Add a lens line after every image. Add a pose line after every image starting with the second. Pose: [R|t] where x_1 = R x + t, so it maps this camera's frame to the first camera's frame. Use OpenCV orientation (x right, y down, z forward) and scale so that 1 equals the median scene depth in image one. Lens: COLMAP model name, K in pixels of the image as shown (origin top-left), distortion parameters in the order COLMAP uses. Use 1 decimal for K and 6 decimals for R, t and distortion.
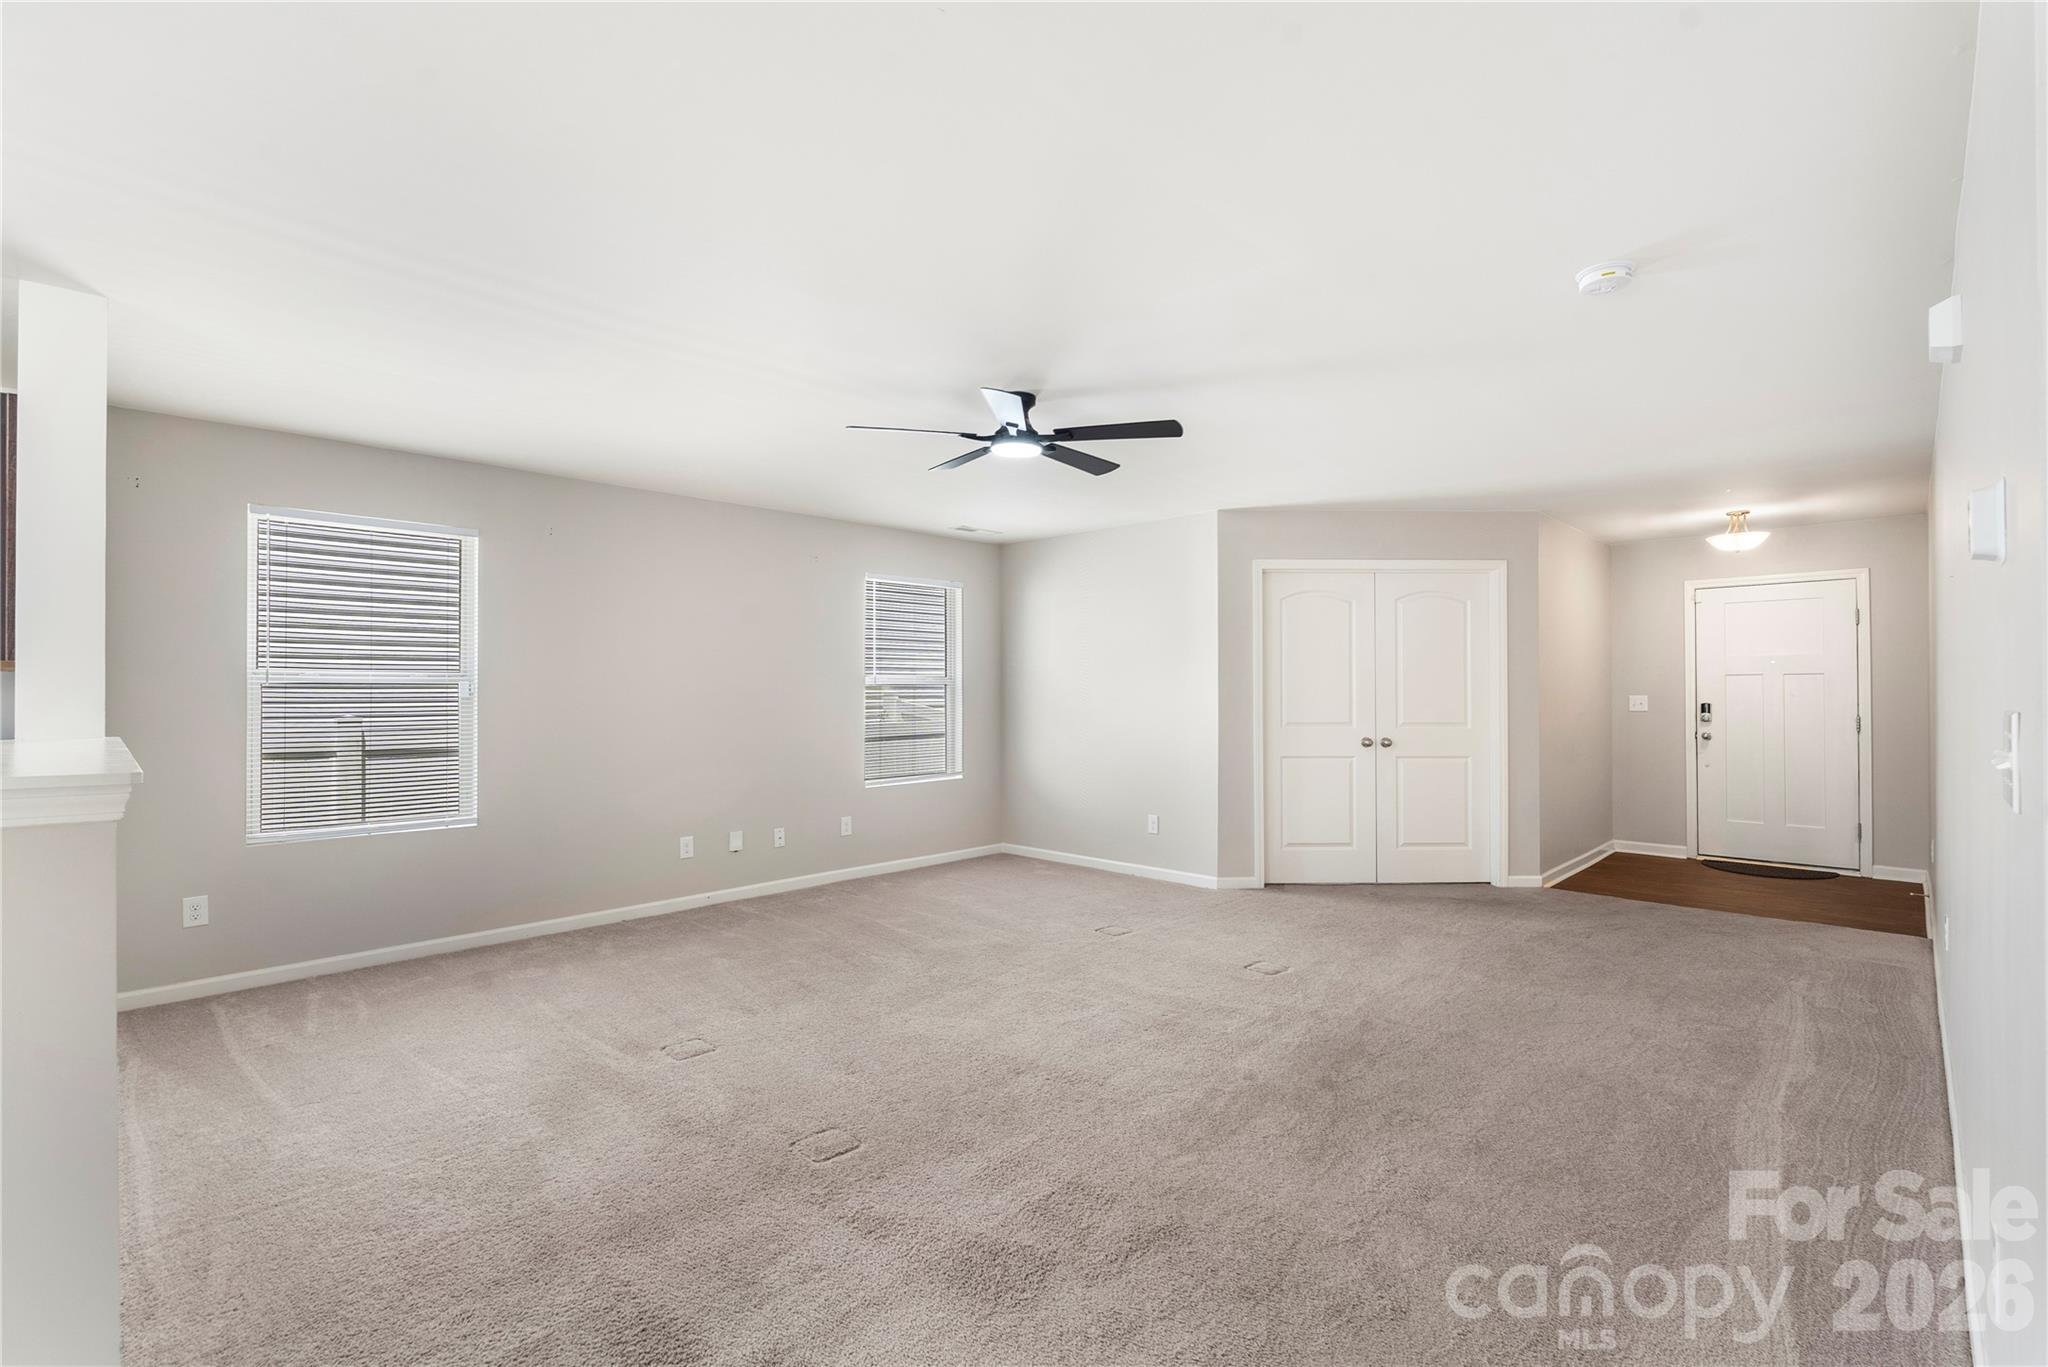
lens RADIAL K [[917.3, 0, 1038.3], [0, 917.3, 688.0], [0, 0, 1]] dist [0.001493, 0.000282]
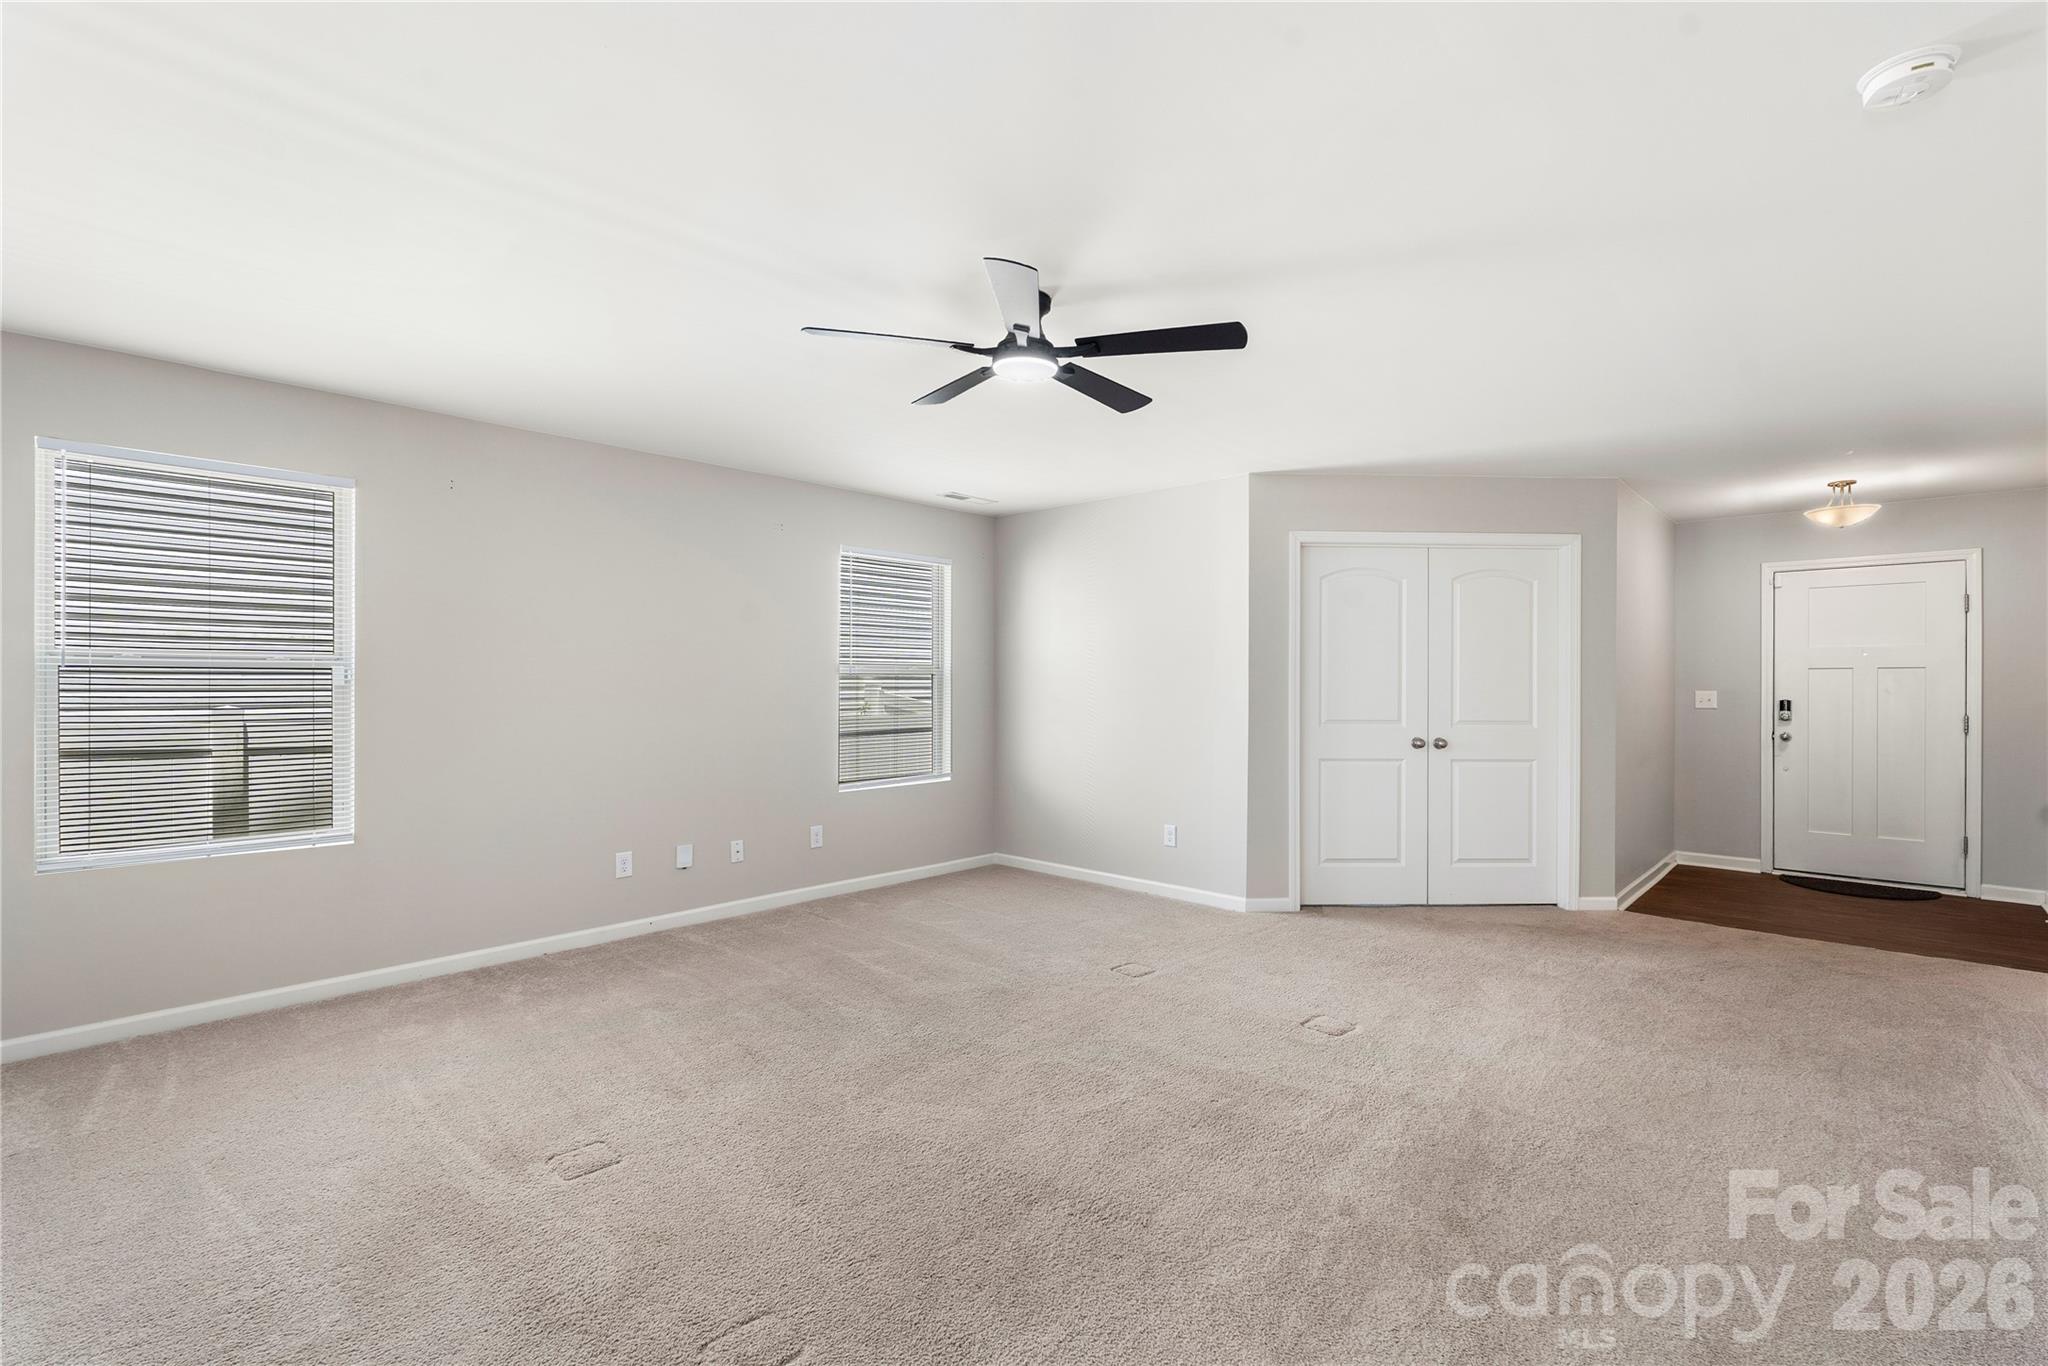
lens RADIAL K [[973.5, 0, 1060.2], [0, 973.5, 695.5], [0, 0, 1]] dist [-0.000309, -0.000201]
pose [[0.999535, 0.005302, 0.030044, -0.012905], [-0.005809, 0.999842, 0.016792, 0.000803], [-0.029950, -0.016959, 0.999408, 0.127710]]
